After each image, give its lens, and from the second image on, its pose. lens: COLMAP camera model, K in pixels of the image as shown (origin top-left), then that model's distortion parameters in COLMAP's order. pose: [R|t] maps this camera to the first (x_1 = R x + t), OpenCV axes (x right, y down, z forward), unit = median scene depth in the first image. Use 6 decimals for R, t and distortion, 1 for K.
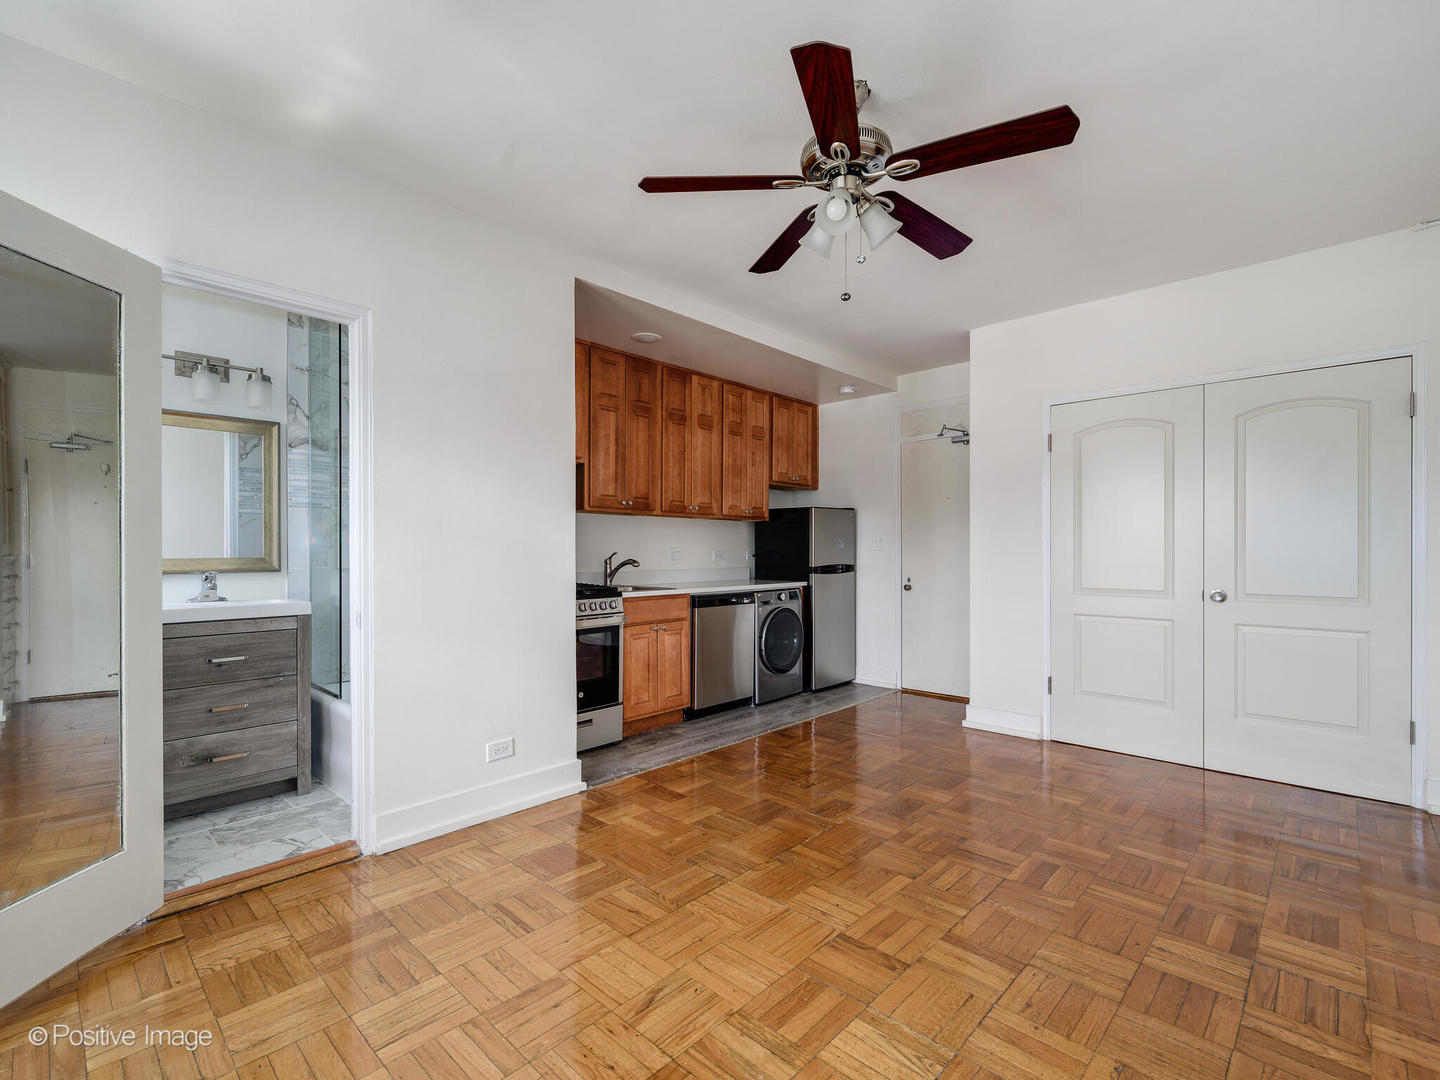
lens RADIAL K [[761.4, 0, 695.5], [0, 761.4, 552.1], [0, 0, 1]] dist [-0.000922, -0.000538]
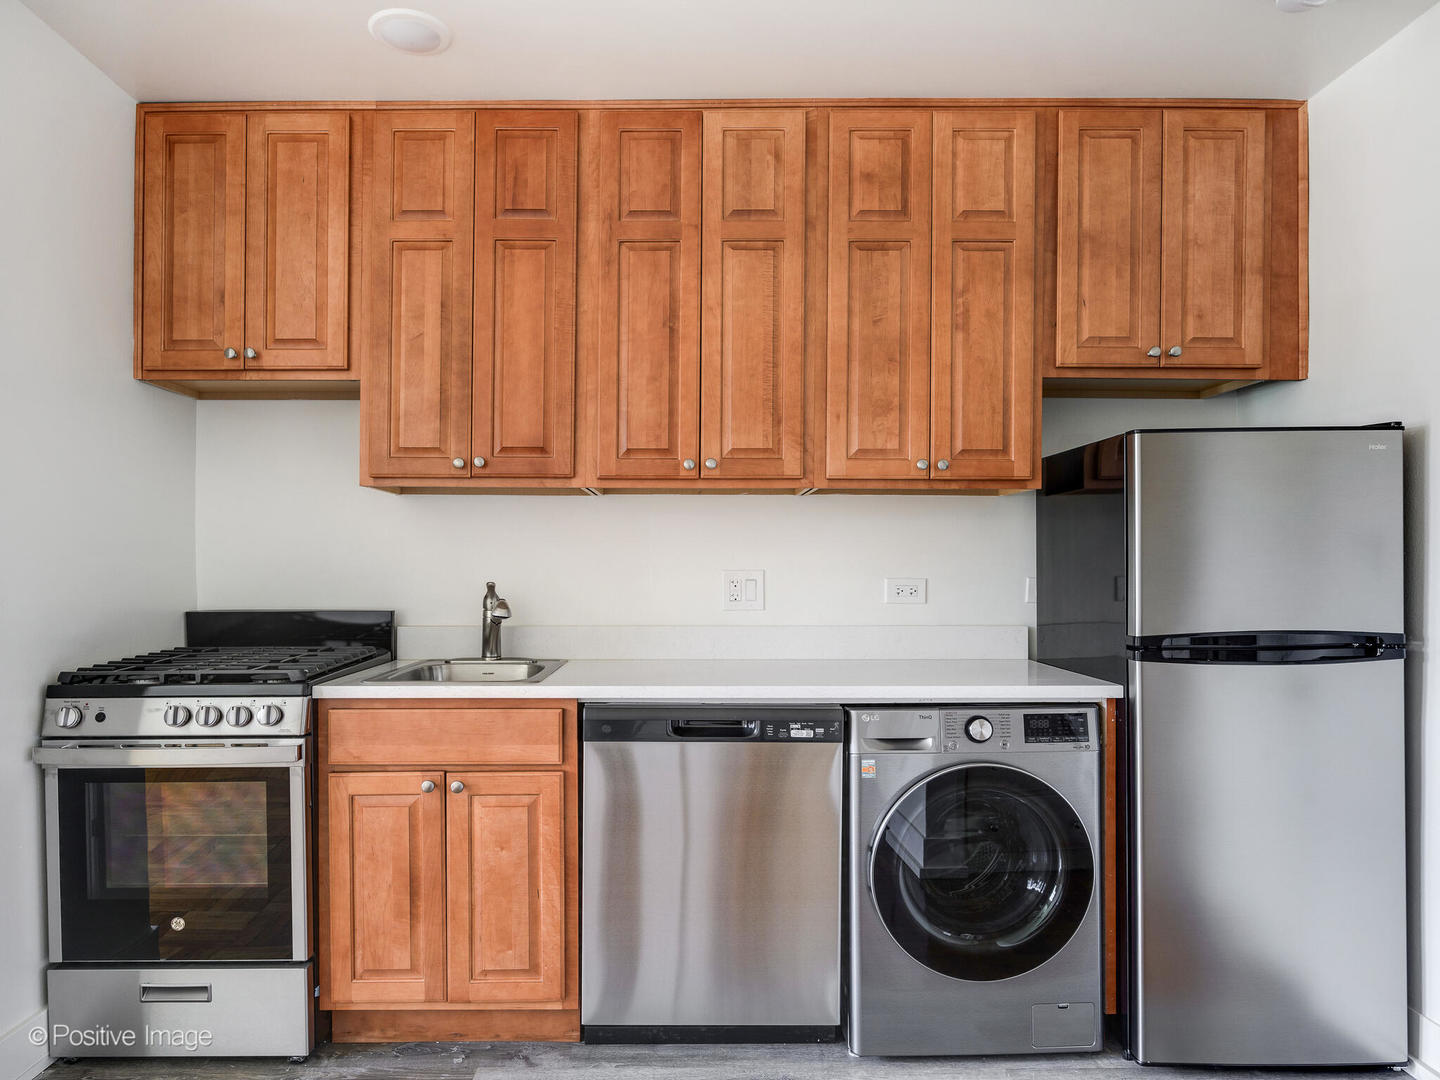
lens RADIAL K [[915.7, 0, 719.4], [0, 915.7, 568.3], [0, 0, 1]] dist [-0.001248, -0.000167]
pose [[0.660628, -0.004383, -0.750701, 0.335060], [-0.001791, 0.999971, -0.007414, -0.003911], [0.750712, 0.006242, 0.660601, 0.699509]]
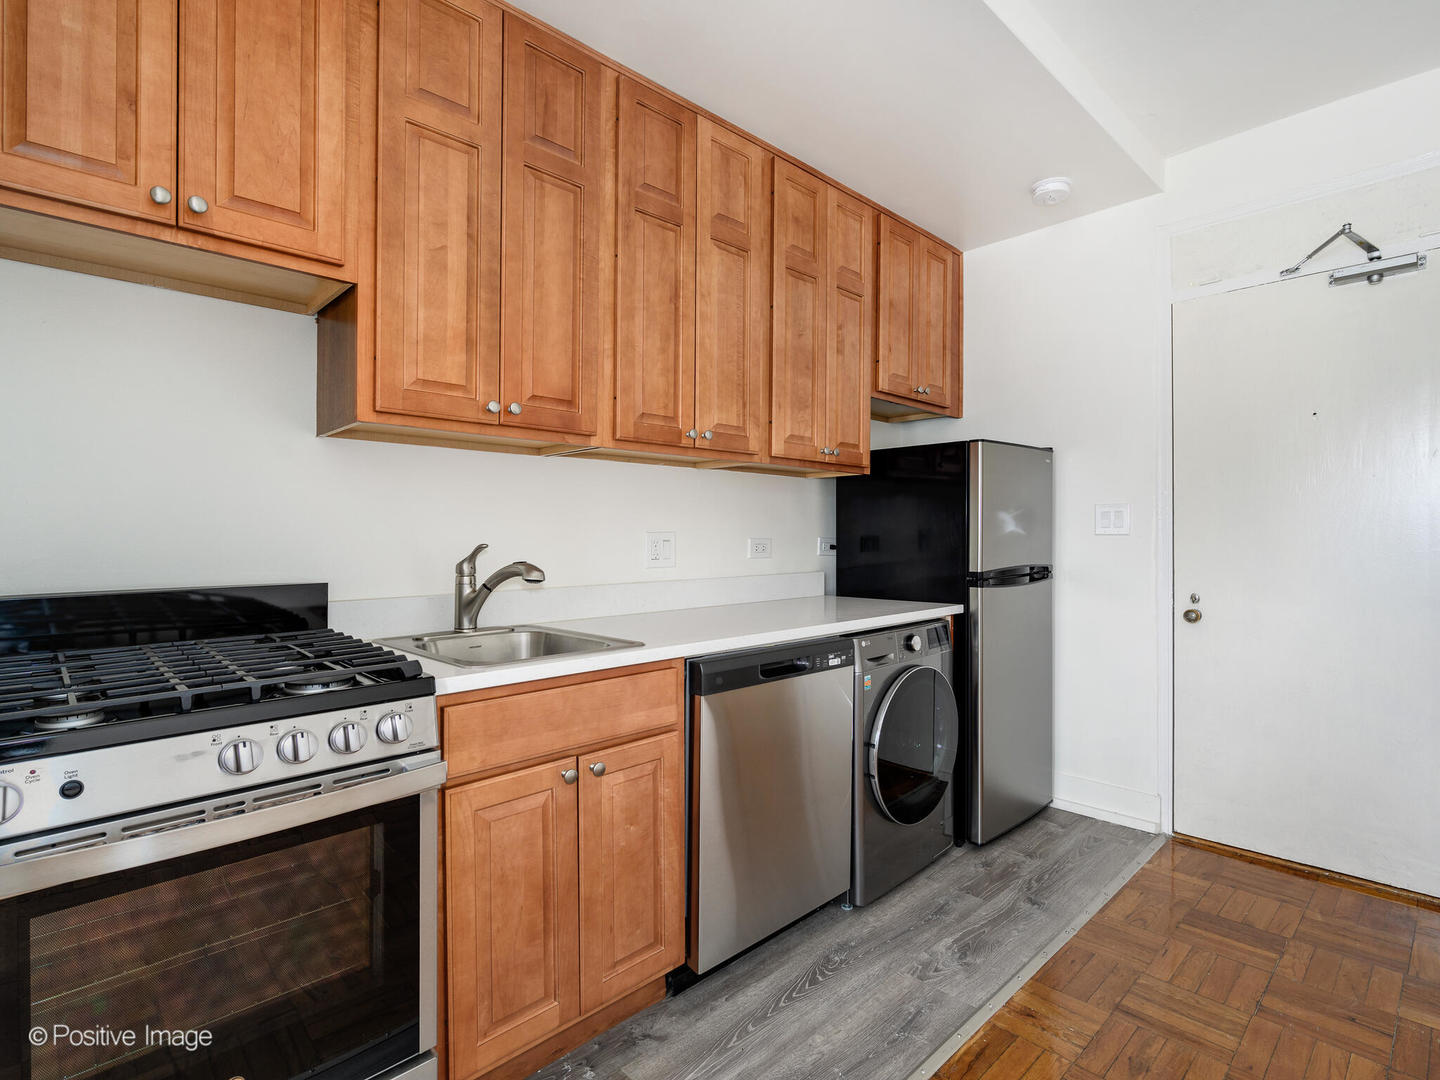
lens RADIAL K [[712.7, 0, 686.1], [0, 712.7, 541.2], [0, 0, 1]] dist [0.001245, -0.000321]
pose [[0.995177, -0.010464, -0.097539, 0.025541], [0.010261, 0.999944, -0.002586, 0.000384], [0.097561, 0.001572, 0.995228, 0.604697]]
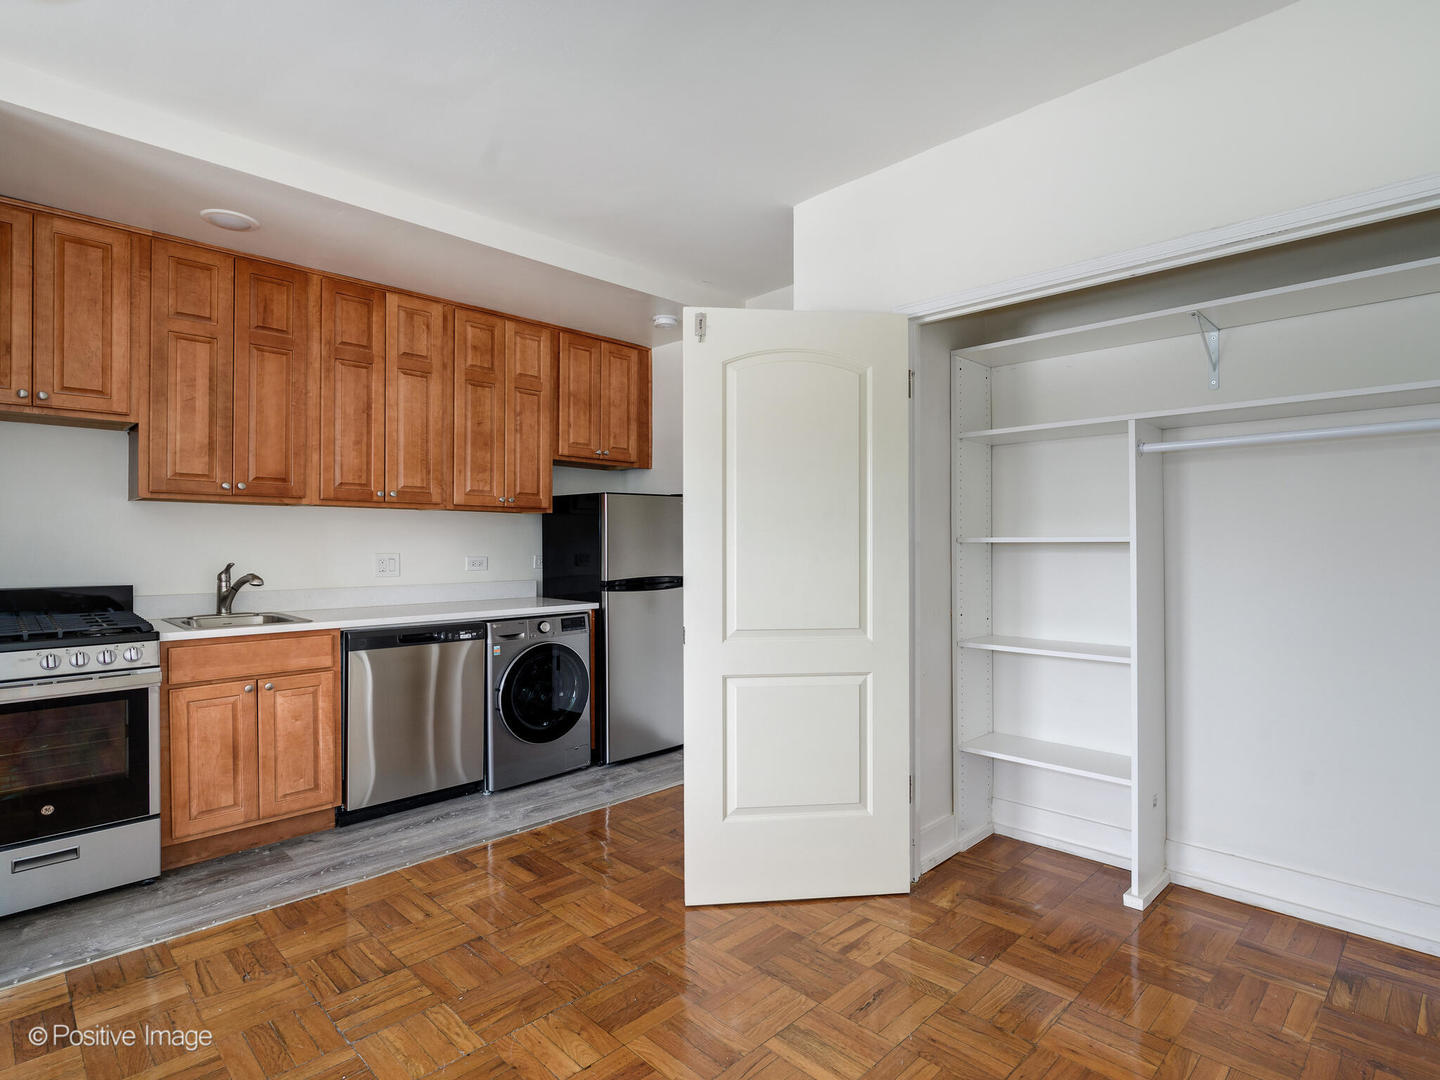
lens RADIAL K [[761.4, 0, 695.5], [0, 761.4, 552.1], [0, 0, 1]] dist [-0.000922, -0.000538]
pose [[0.995703, -0.005362, -0.092451, 0.318413], [0.005782, 0.999974, 0.004276, -0.009173], [0.092425, -0.004792, 0.995708, 0.362532]]
